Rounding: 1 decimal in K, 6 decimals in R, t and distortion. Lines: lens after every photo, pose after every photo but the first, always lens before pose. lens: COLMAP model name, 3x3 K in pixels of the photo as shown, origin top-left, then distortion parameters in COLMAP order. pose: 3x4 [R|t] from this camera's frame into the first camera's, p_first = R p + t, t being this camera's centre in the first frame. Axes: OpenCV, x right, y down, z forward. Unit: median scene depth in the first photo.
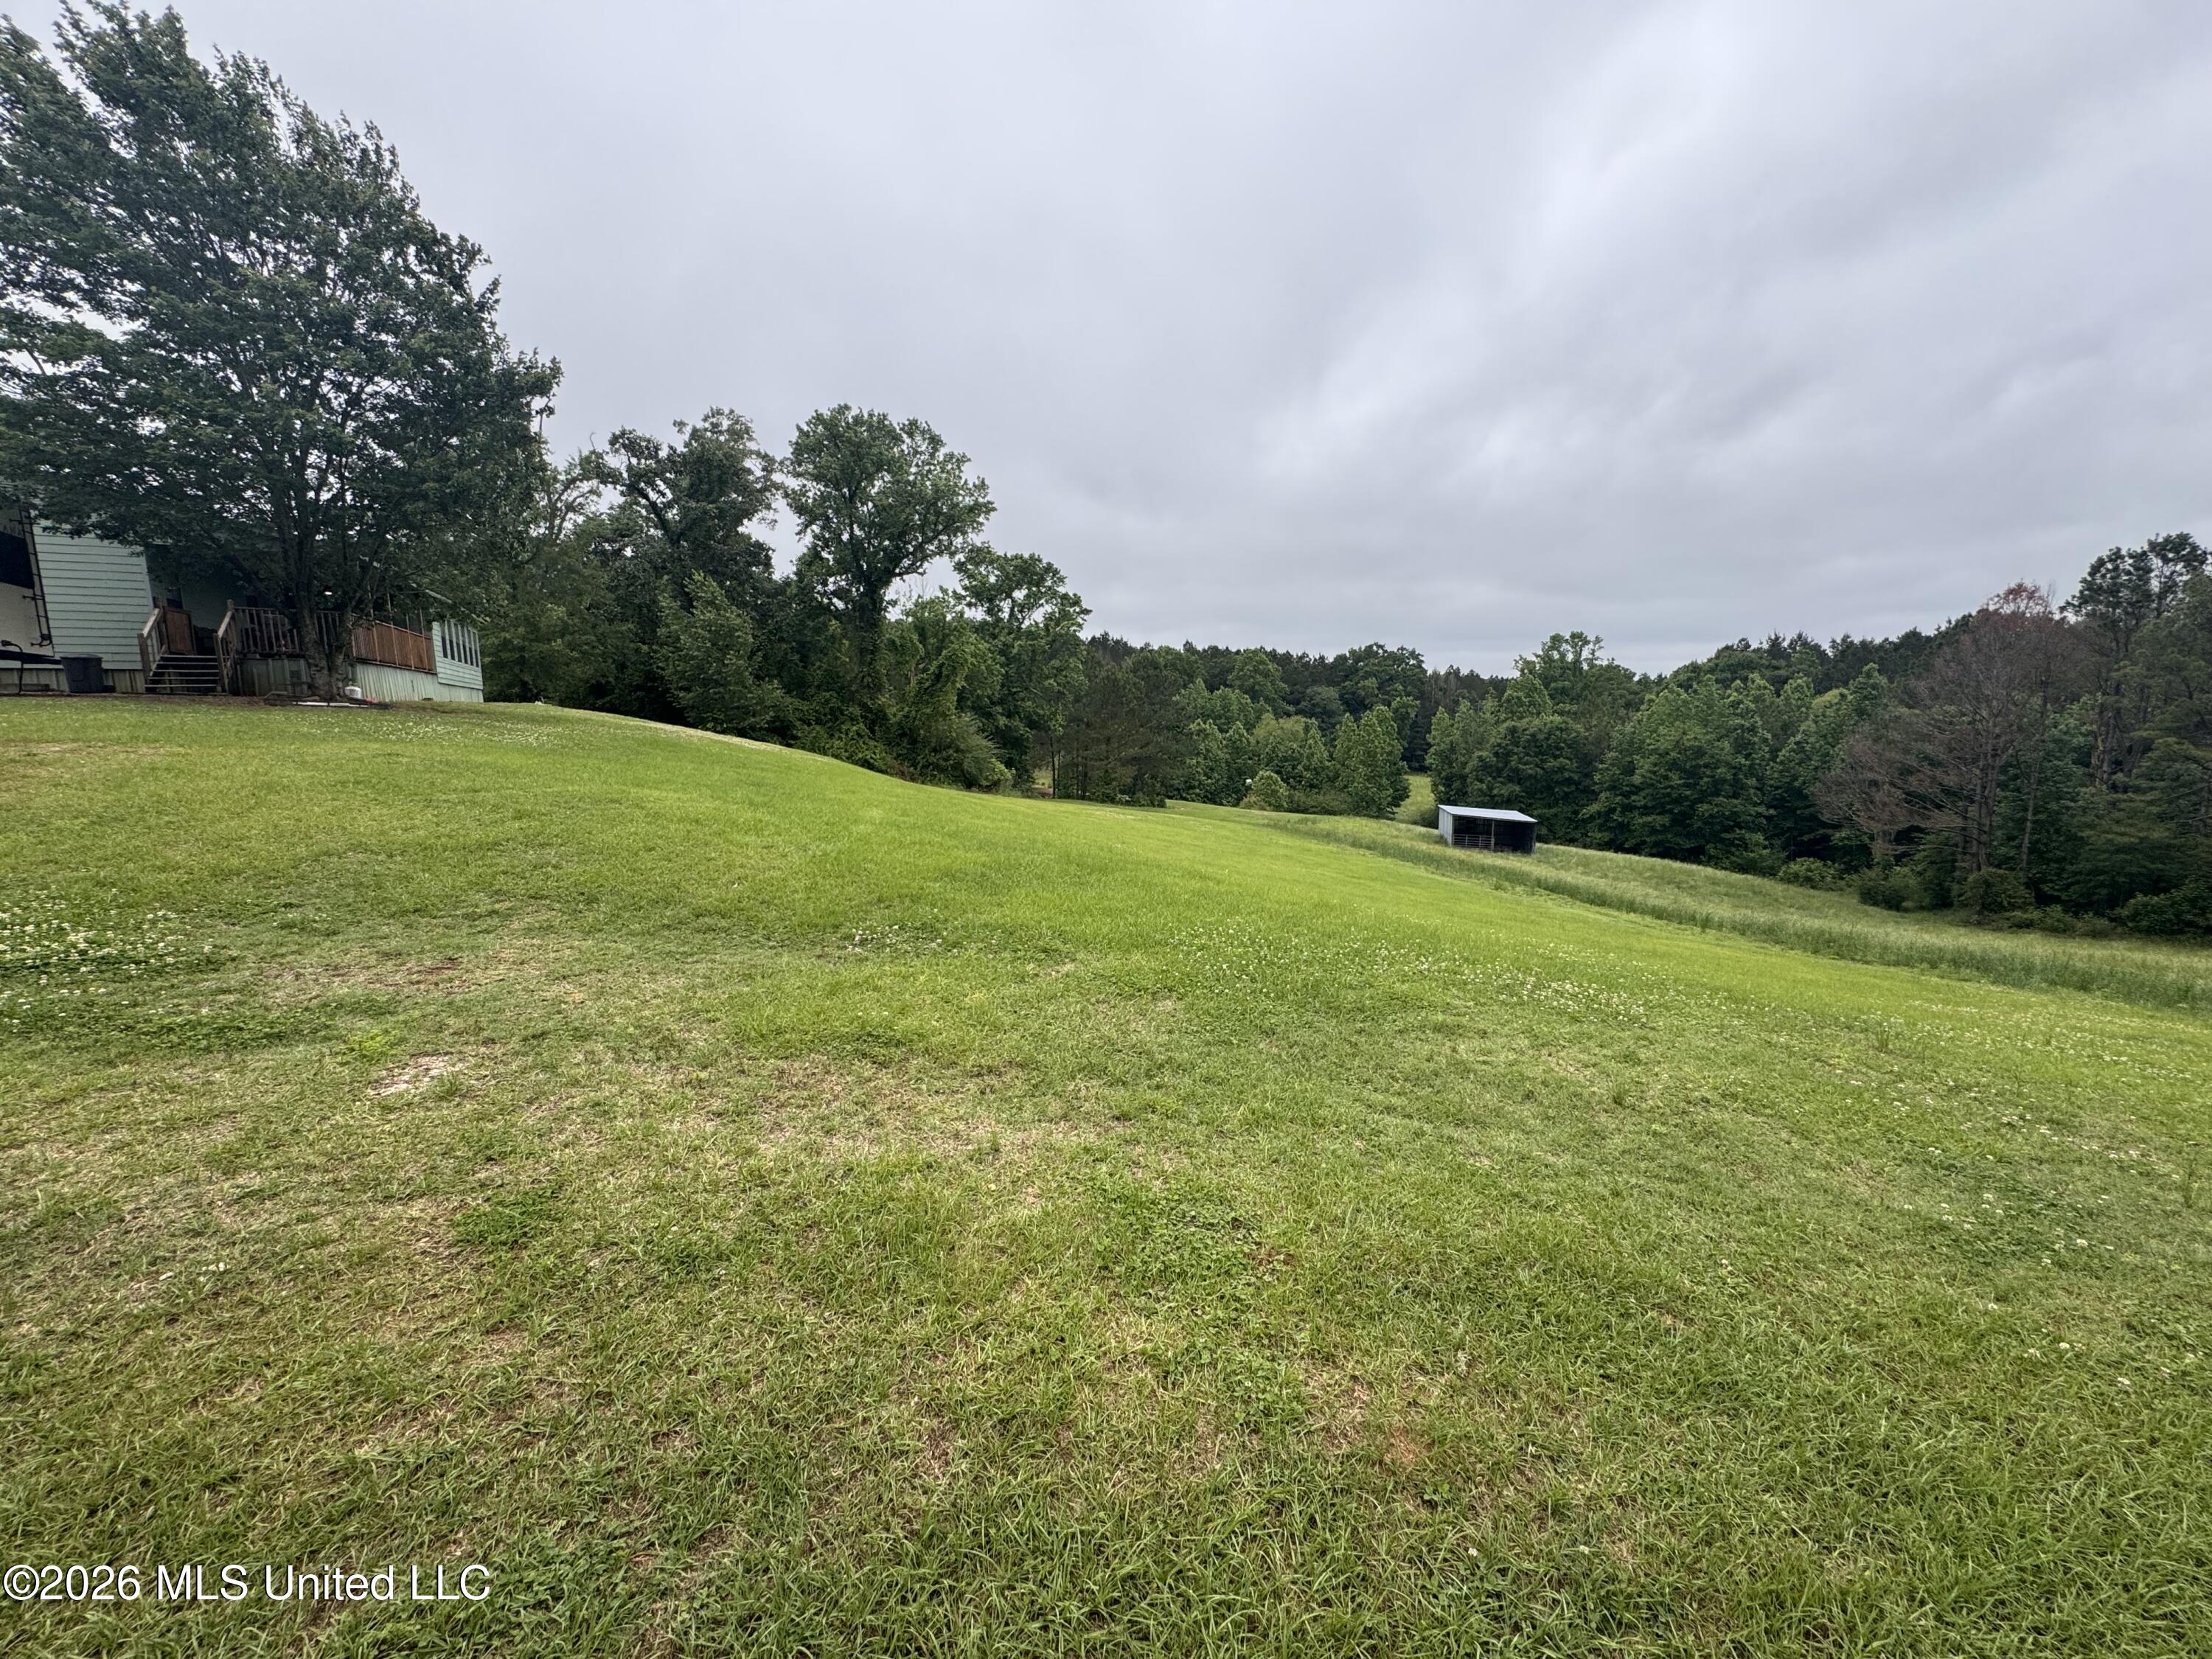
lens RADIAL K [[873.0, 0, 1107.3], [0, 873.0, 835.3], [0, 0, 1]] dist [-0.009352, 0.000964]
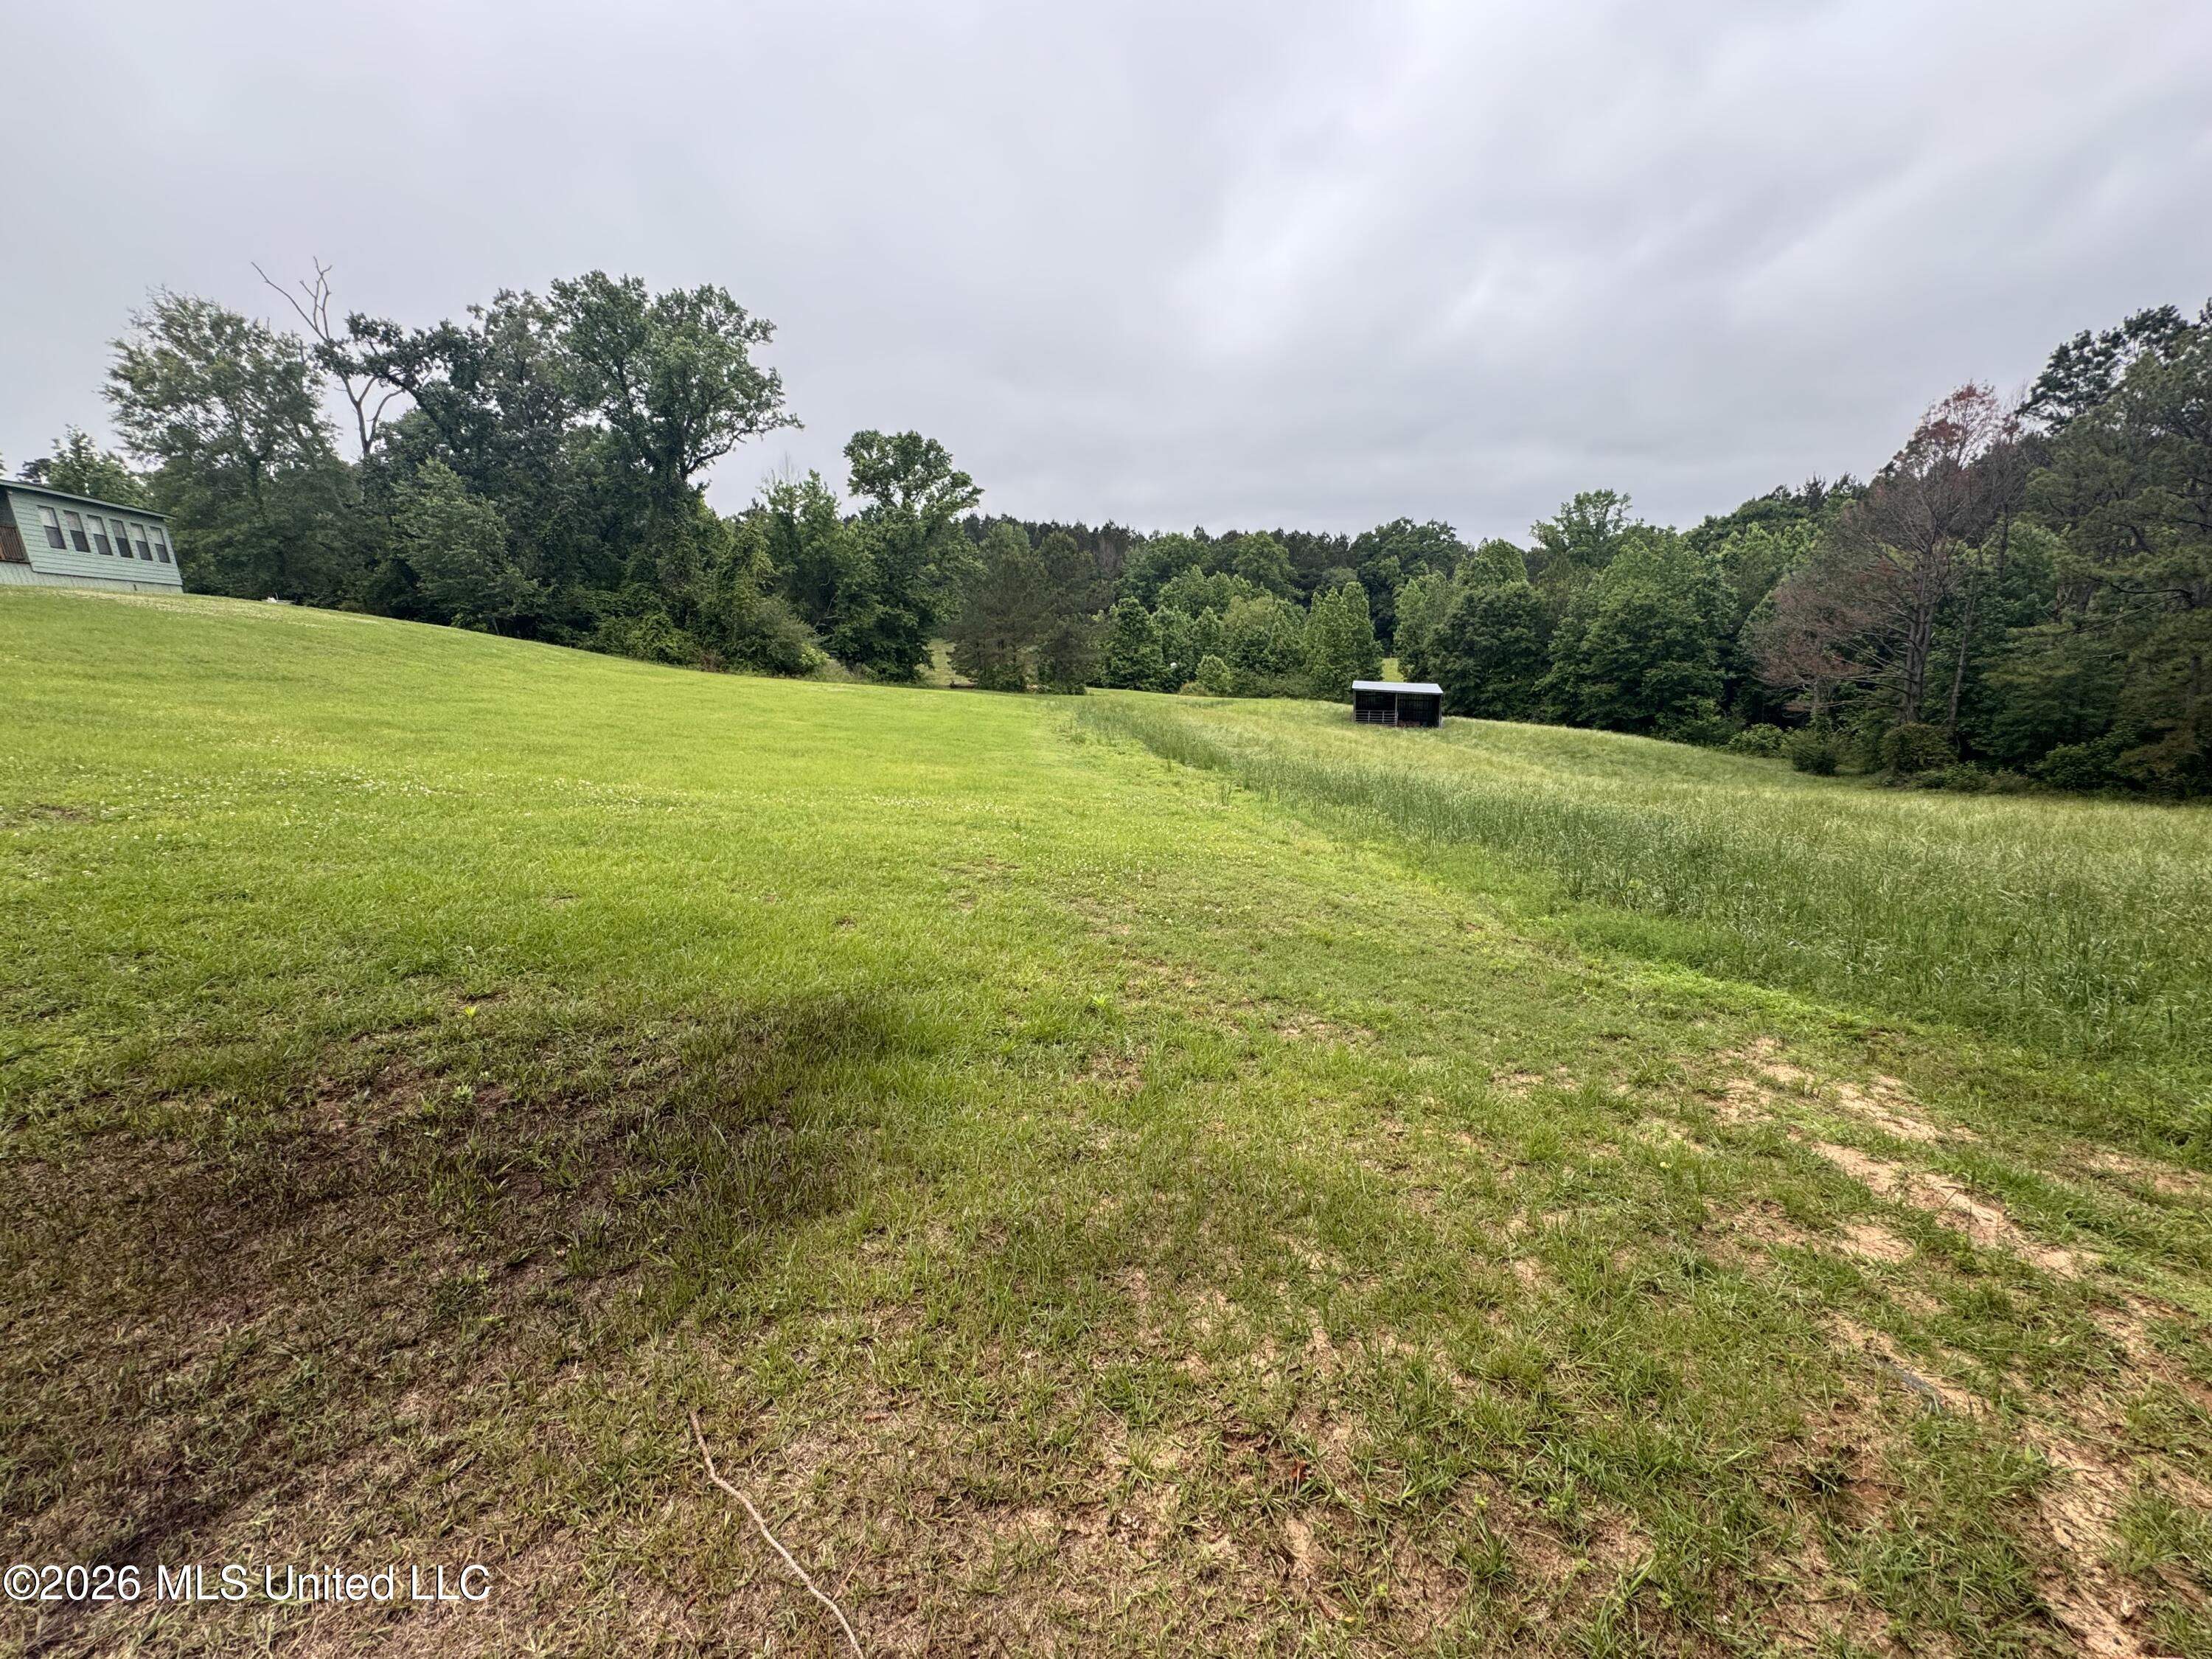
lens RADIAL K [[873.0, 0, 1105.0], [0, 873.0, 839.2], [0, 0, 1]] dist [-0.009352, 0.000964]
pose [[0.995479, -0.021915, -0.092417, 0.274727], [0.032167, 0.993306, 0.110944, 0.031615], [0.089367, -0.113416, 0.989520, 0.028743]]
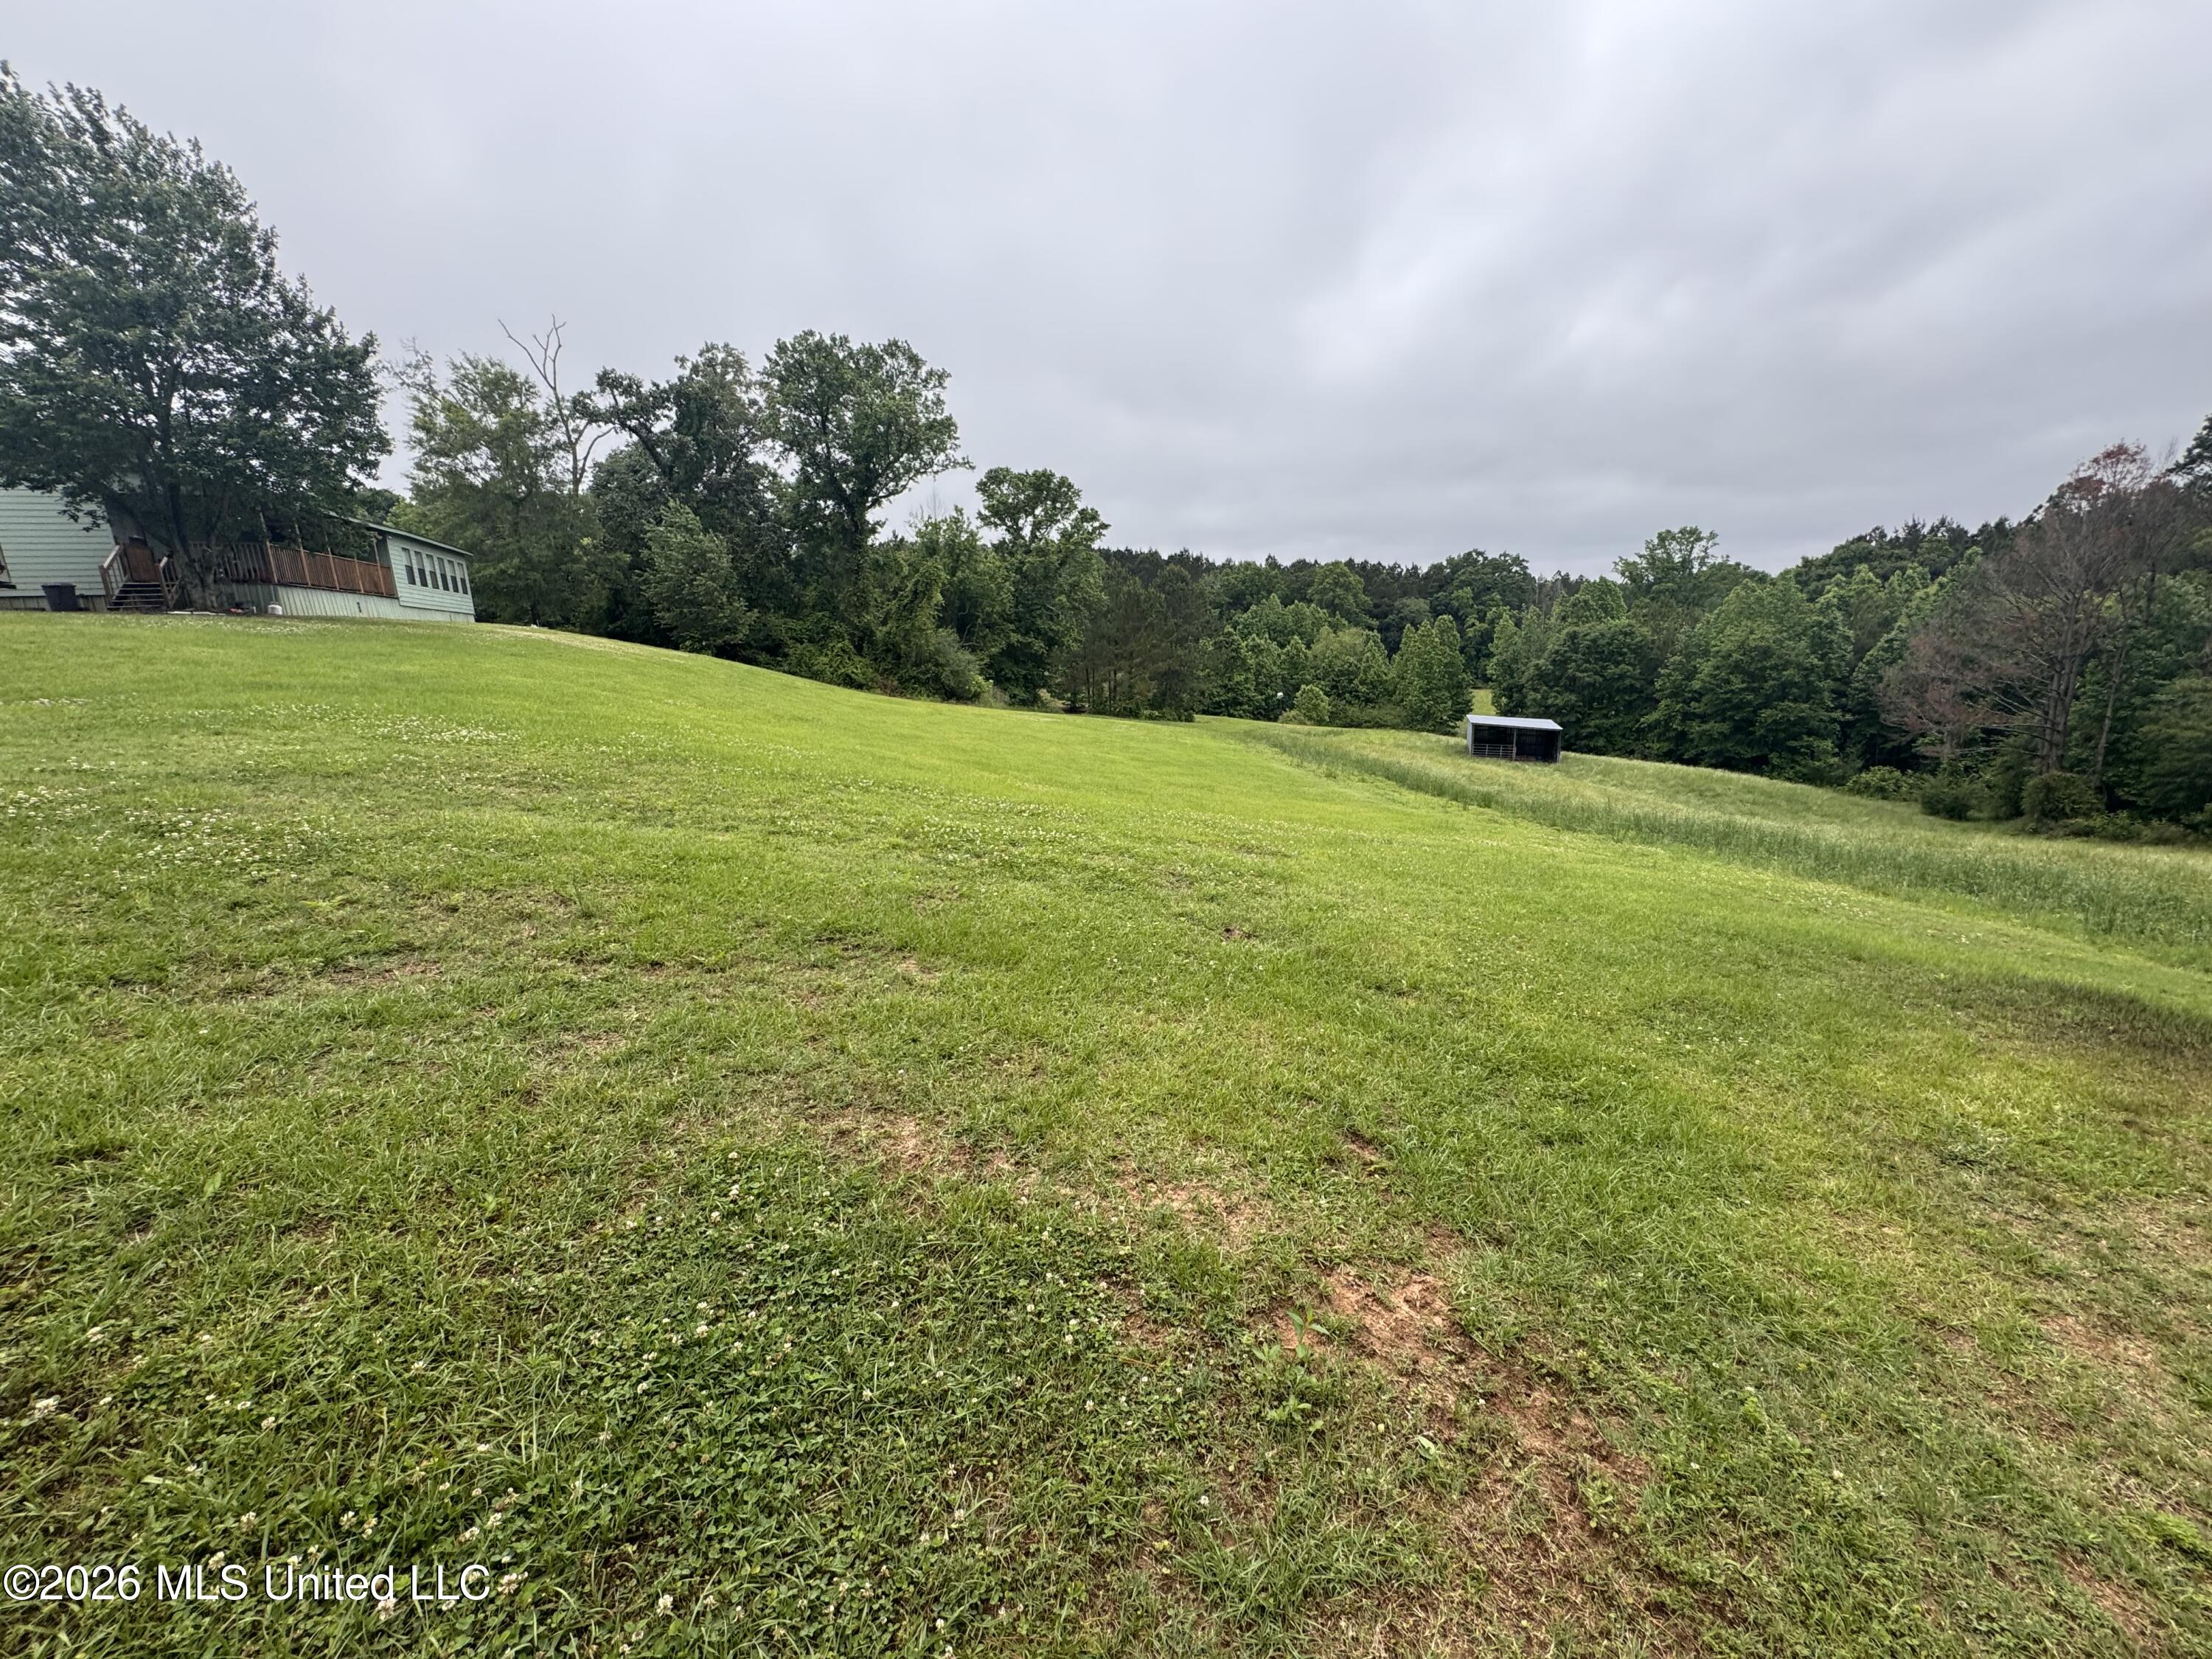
lens RADIAL K [[873.0, 0, 1106.4], [0, 873.0, 836.1], [0, 0, 1]] dist [-0.009352, 0.000964]
pose [[0.991137, 0.002648, -0.132820, 0.157845], [0.008578, 0.996439, 0.083874, 0.021470], [0.132569, -0.084270, 0.987585, -0.029386]]
